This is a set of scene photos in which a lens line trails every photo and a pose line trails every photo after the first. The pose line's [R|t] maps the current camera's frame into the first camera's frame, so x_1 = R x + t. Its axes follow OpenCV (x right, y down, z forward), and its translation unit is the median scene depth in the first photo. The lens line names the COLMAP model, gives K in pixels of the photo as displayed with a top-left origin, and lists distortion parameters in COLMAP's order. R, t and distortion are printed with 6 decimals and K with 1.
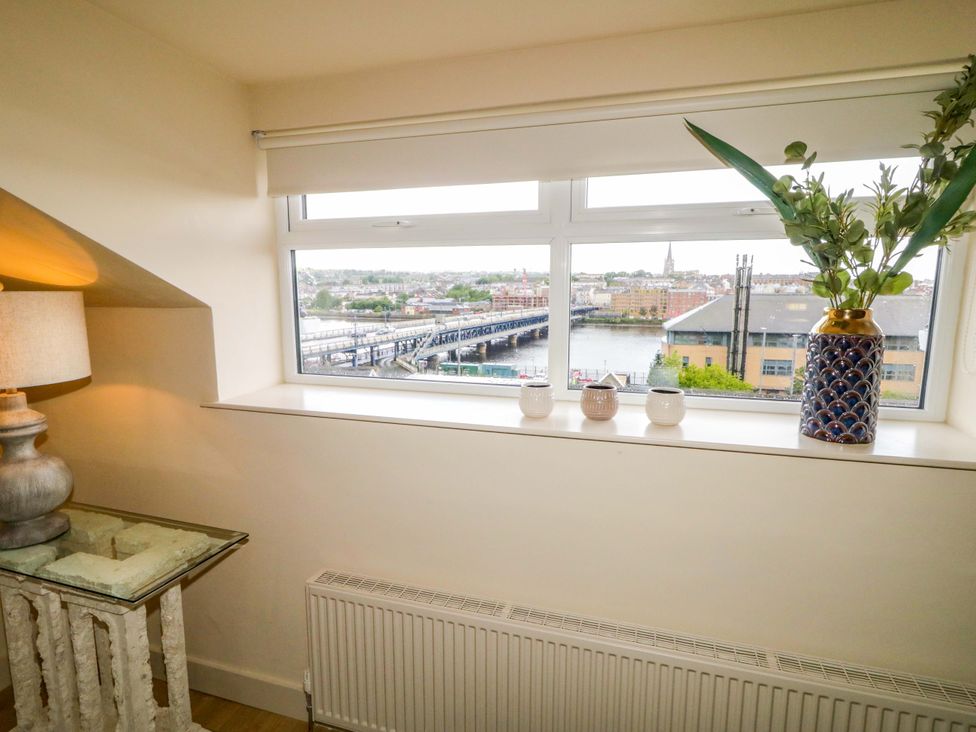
lens RADIAL K [[524.0, 0, 492.9], [0, 524.0, 359.3], [0, 0, 1]] dist [-0.000876, -0.001137]
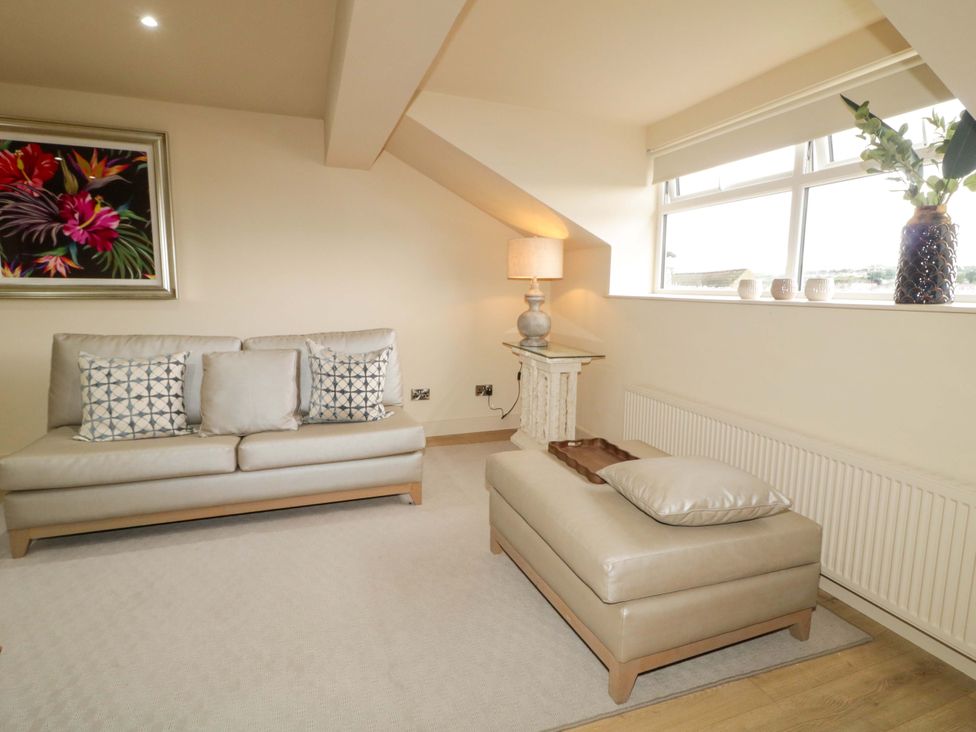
lens RADIAL K [[539.3, 0, 488.0], [0, 539.3, 359.5], [0, 0, 1]] dist [-0.000963, -0.000856]
pose [[0.619005, 0.110142, -0.777626, 0.809312], [-0.097761, 0.993223, 0.062859, 0.247076], [0.779279, 0.037111, 0.625577, -0.624748]]
